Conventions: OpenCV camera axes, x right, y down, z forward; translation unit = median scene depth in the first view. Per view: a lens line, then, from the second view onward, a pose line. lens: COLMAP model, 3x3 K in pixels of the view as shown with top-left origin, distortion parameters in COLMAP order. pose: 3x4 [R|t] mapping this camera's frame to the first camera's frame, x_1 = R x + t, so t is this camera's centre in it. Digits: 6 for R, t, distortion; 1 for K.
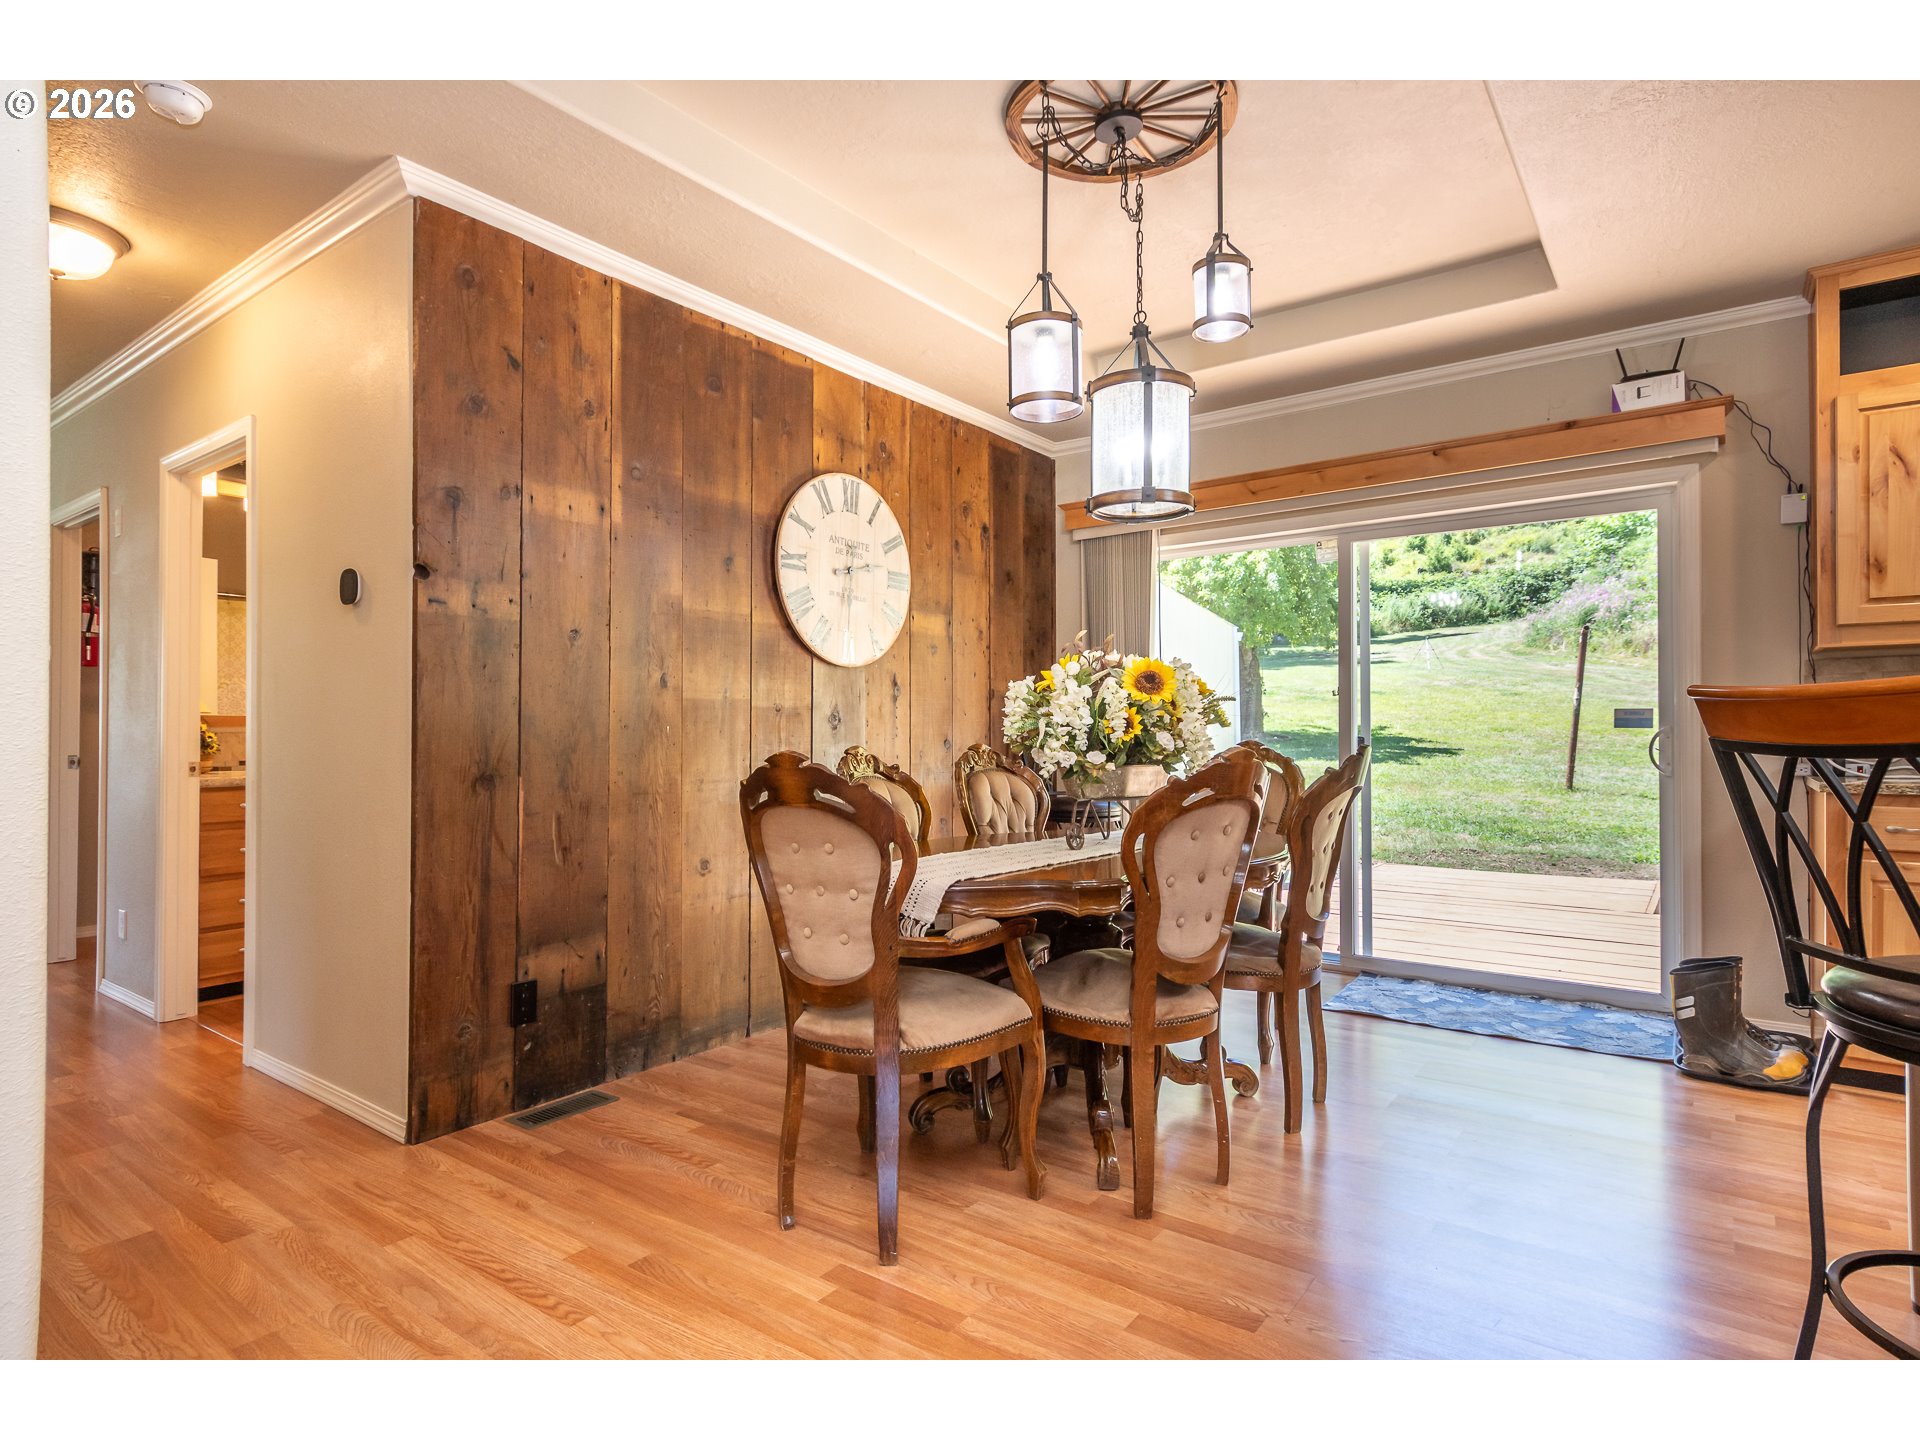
lens RADIAL K [[1007.7, 0, 978.2], [0, 1007.7, 720.9], [0, 0, 1]] dist [-0.000274, -0.002175]
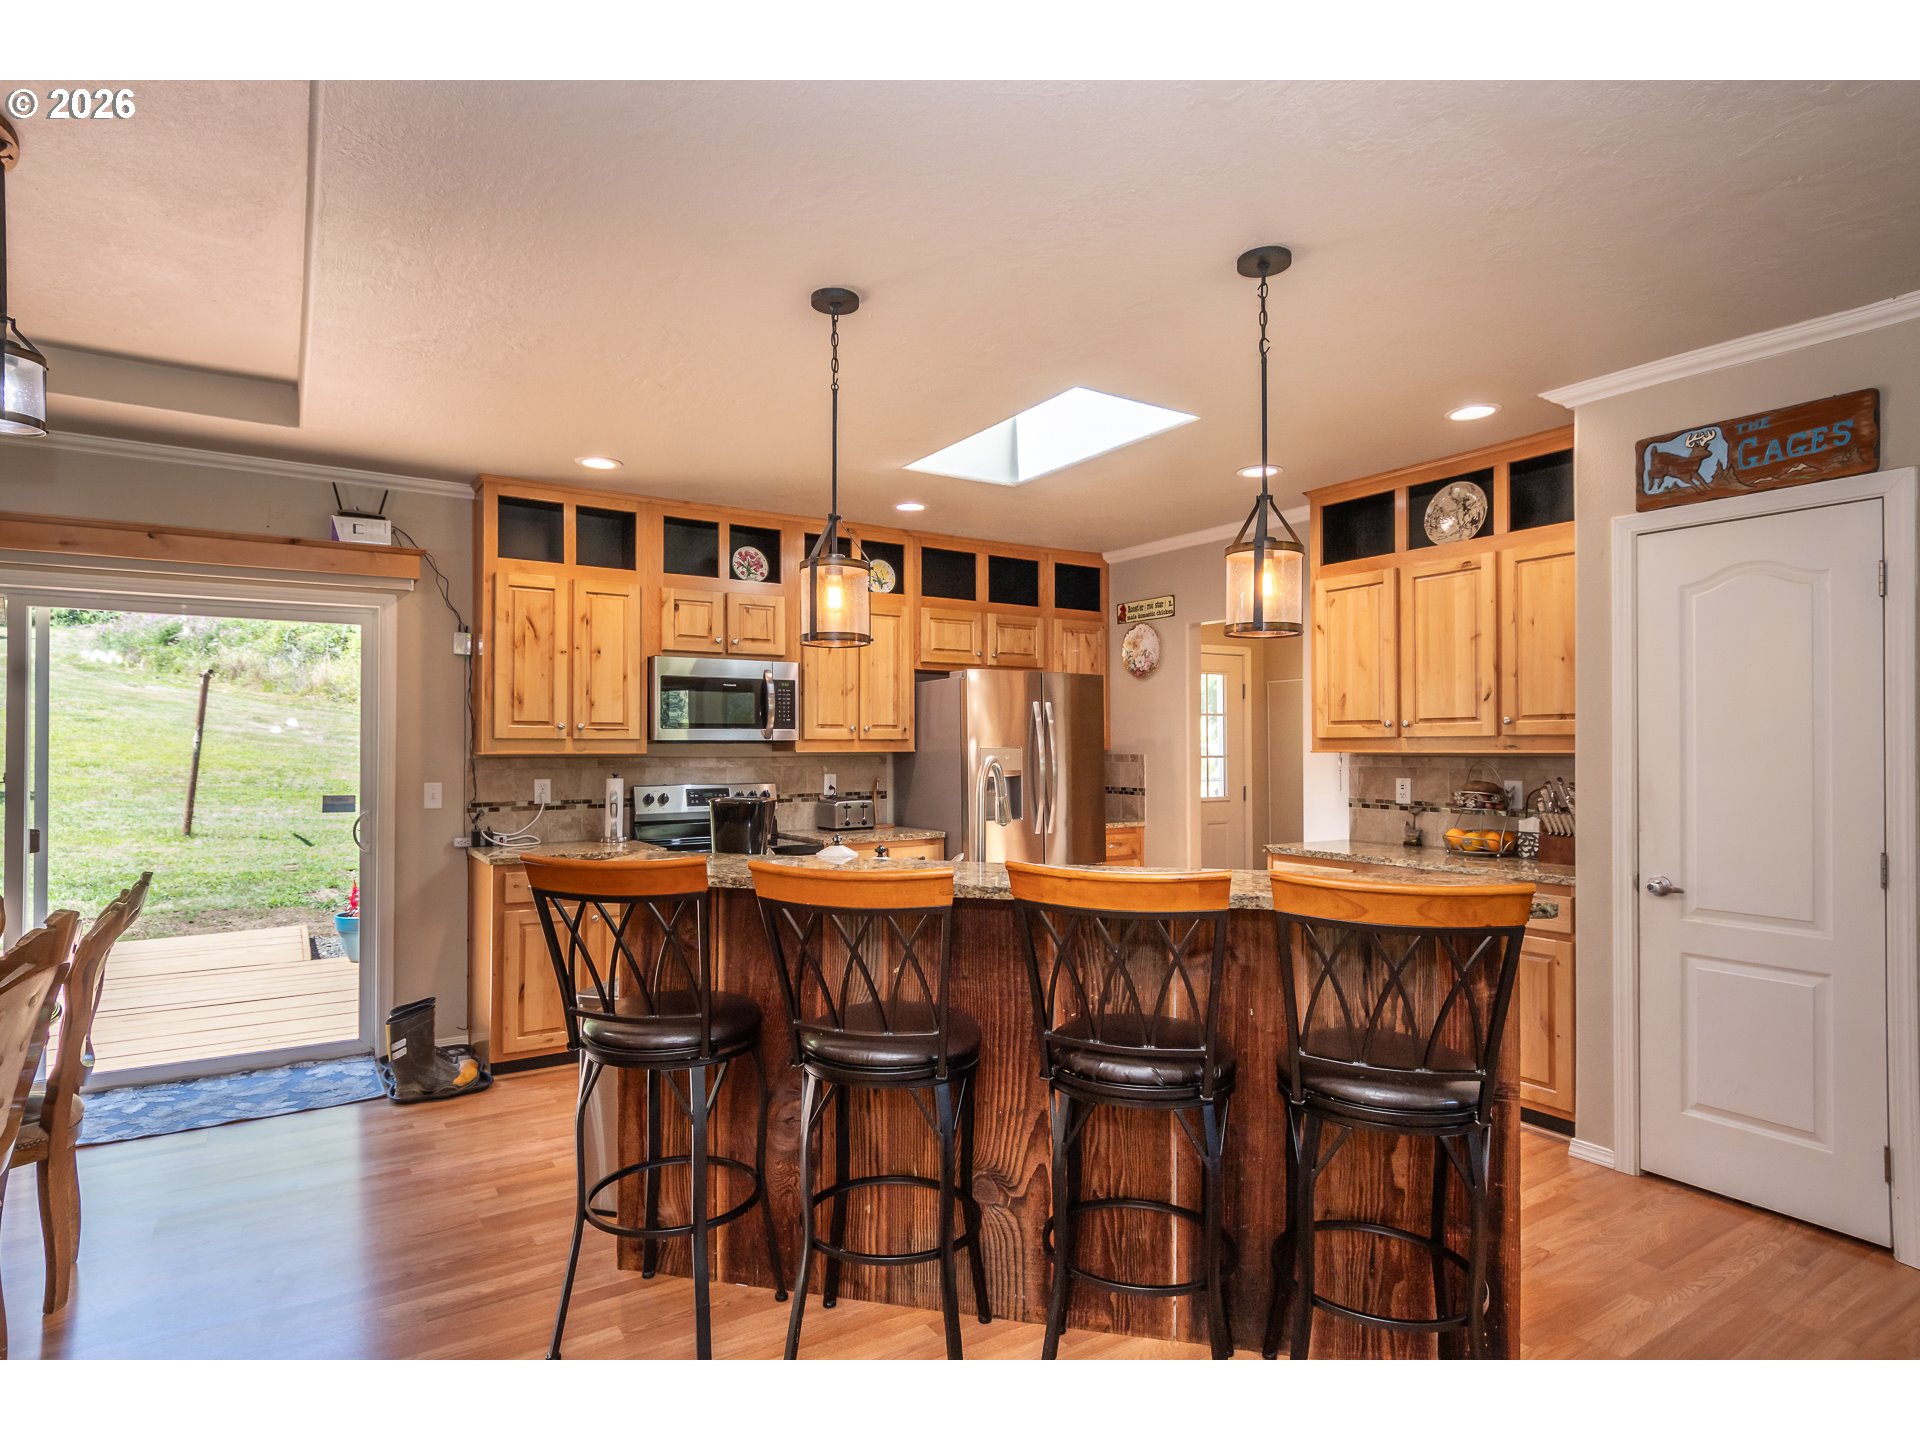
lens RADIAL K [[1007.7, 0, 915.2], [0, 1007.7, 741.1], [0, 0, 1]] dist [-0.000274, -0.002175]
pose [[0.372926, 0.008298, 0.927824, -0.185677], [-0.007304, 0.999955, -0.006007, -0.079107], [-0.927832, -0.004537, 0.372970, -0.039505]]
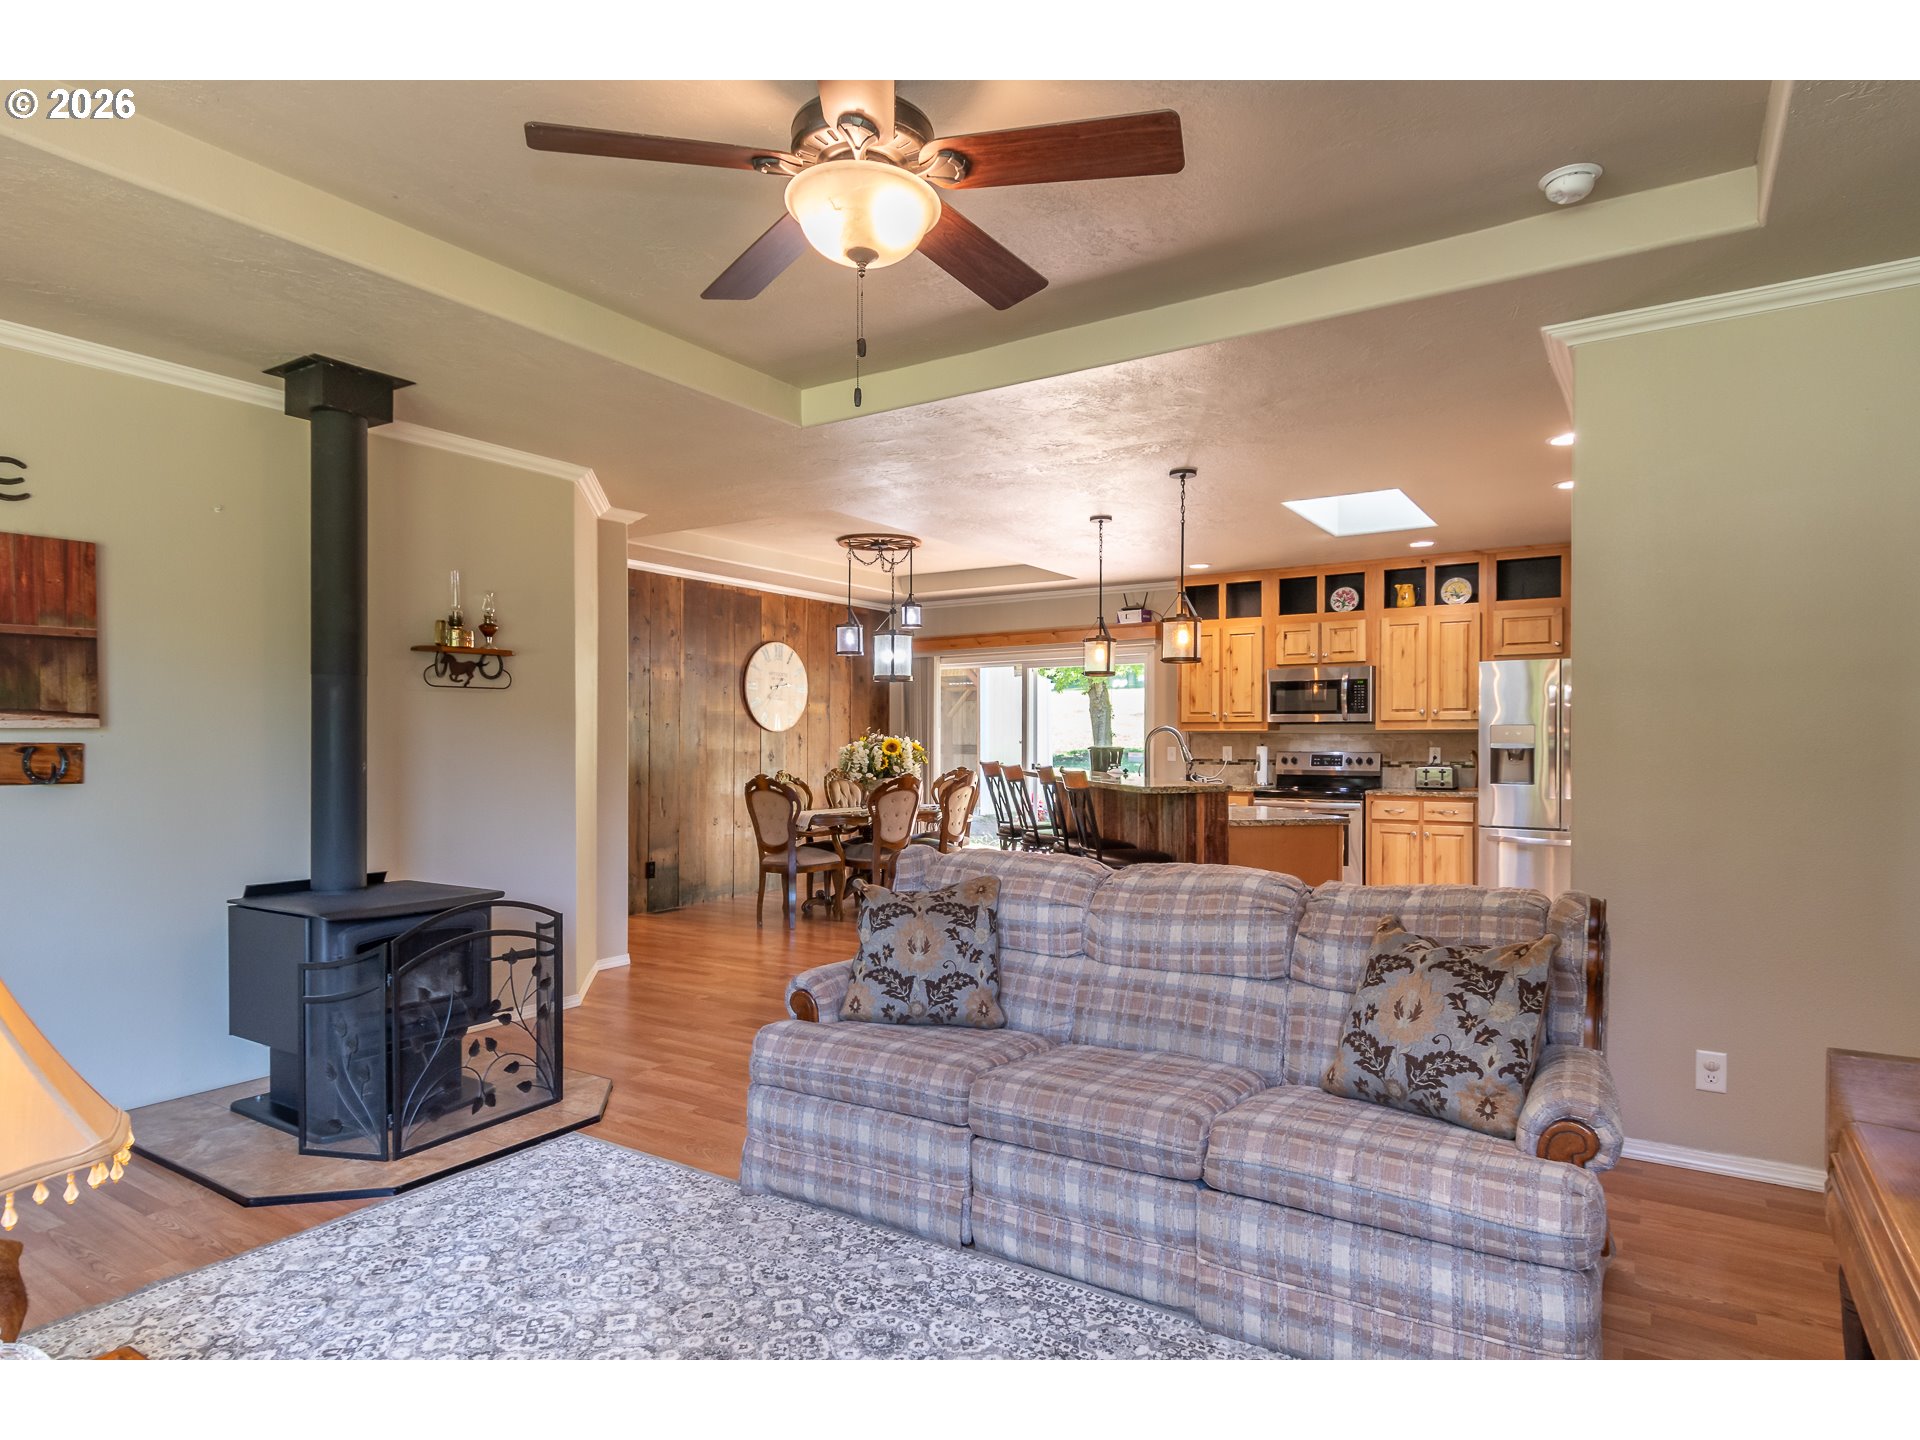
lens RADIAL K [[1007.7, 0, 950.0], [0, 1007.7, 738.4], [0, 0, 1]] dist [-0.000274, -0.002175]
pose [[0.998774, 0.004746, 0.049277, 0.147498], [-0.005081, 0.999965, 0.006671, -0.062583], [-0.049244, -0.006913, 0.998763, -1.296230]]
